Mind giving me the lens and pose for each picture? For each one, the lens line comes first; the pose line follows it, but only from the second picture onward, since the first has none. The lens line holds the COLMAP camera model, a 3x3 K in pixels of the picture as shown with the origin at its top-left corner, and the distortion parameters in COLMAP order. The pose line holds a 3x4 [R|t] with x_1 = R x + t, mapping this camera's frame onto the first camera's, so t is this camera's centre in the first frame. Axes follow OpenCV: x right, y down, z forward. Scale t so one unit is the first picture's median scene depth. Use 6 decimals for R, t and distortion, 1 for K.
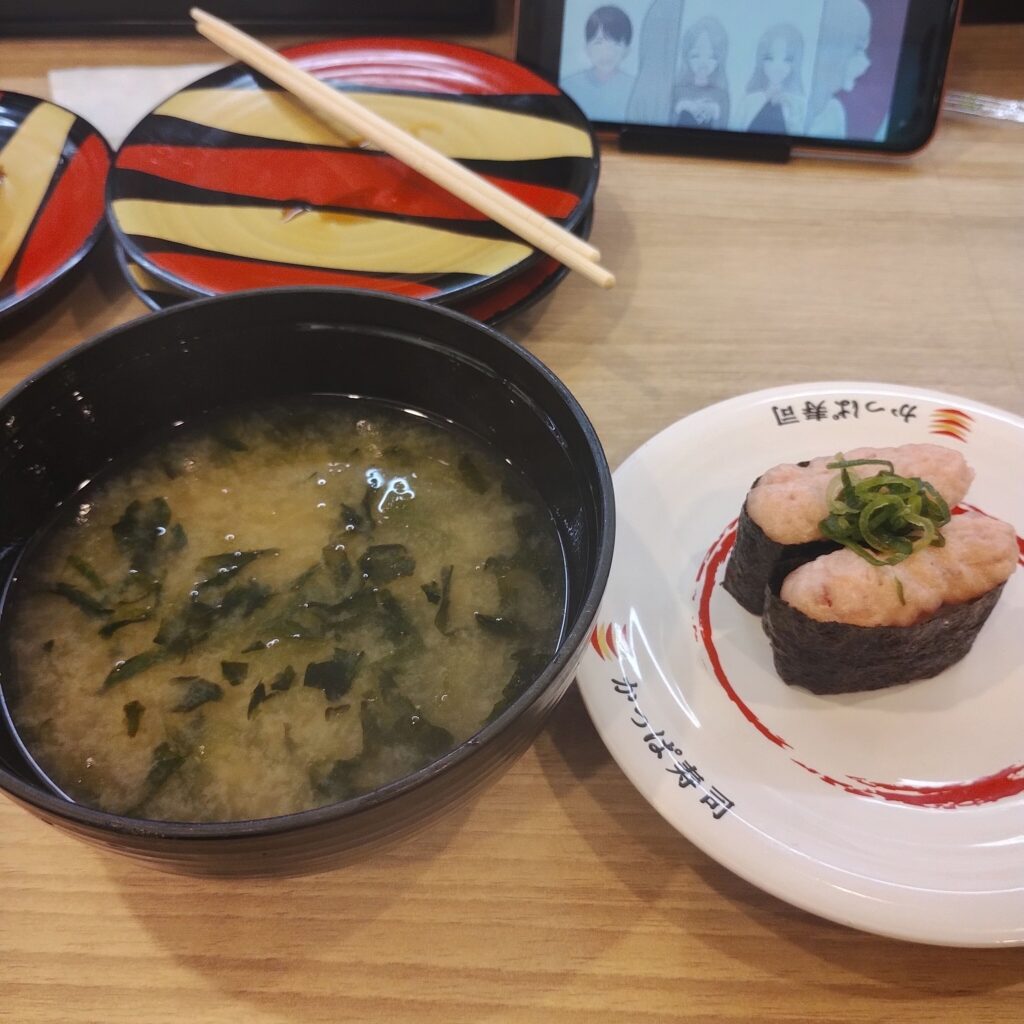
lens RADIAL K [[1139.5, 0, 493.6], [0, 1139.5, 510.7], [0, 0, 1]] dist [0.006857, -0.013961]
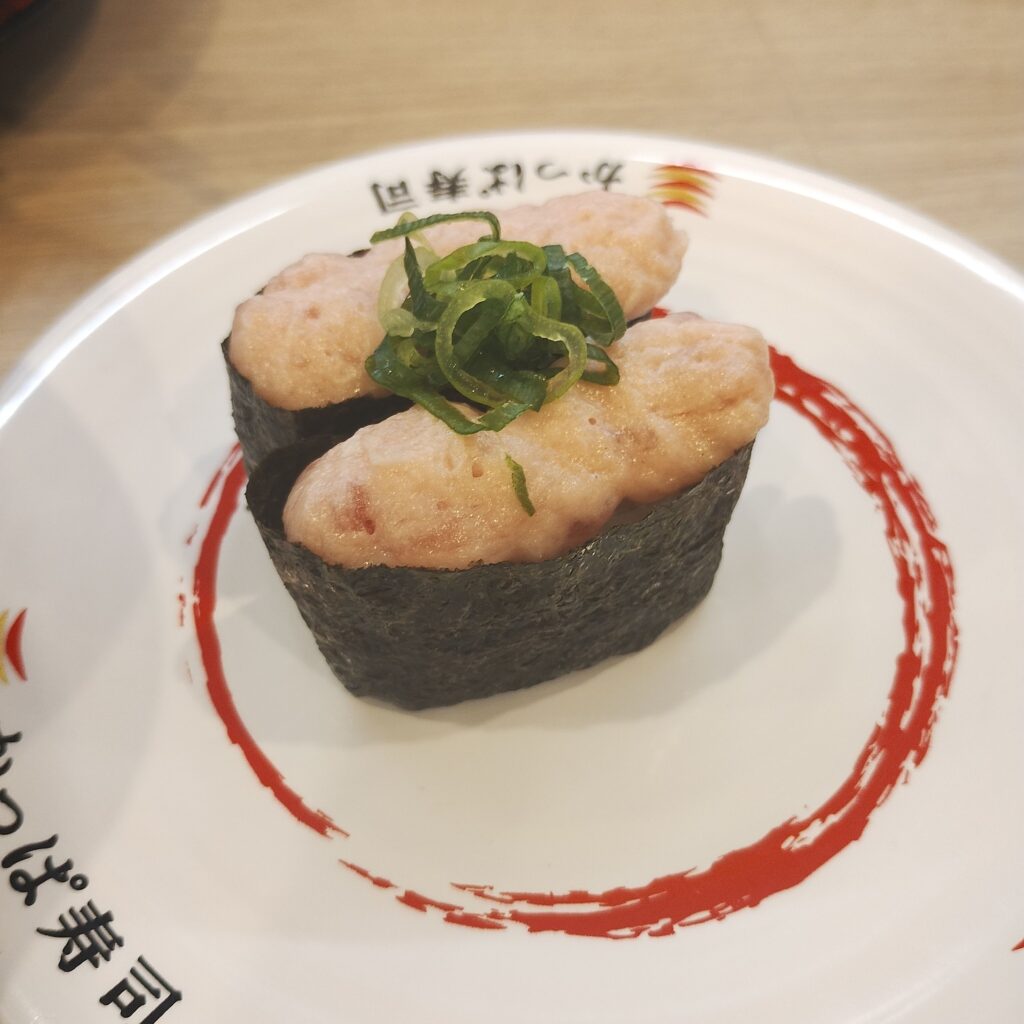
lens RADIAL K [[1176.8, 0, 495.9], [0, 1176.8, 511.9], [0, 0, 1]] dist [0.067534, -0.309029]
pose [[0.990516, -0.098894, 0.095388, 0.239090], [0.093732, 0.993955, 0.057168, 0.042419], [-0.100465, -0.047685, 0.993797, 0.419697]]
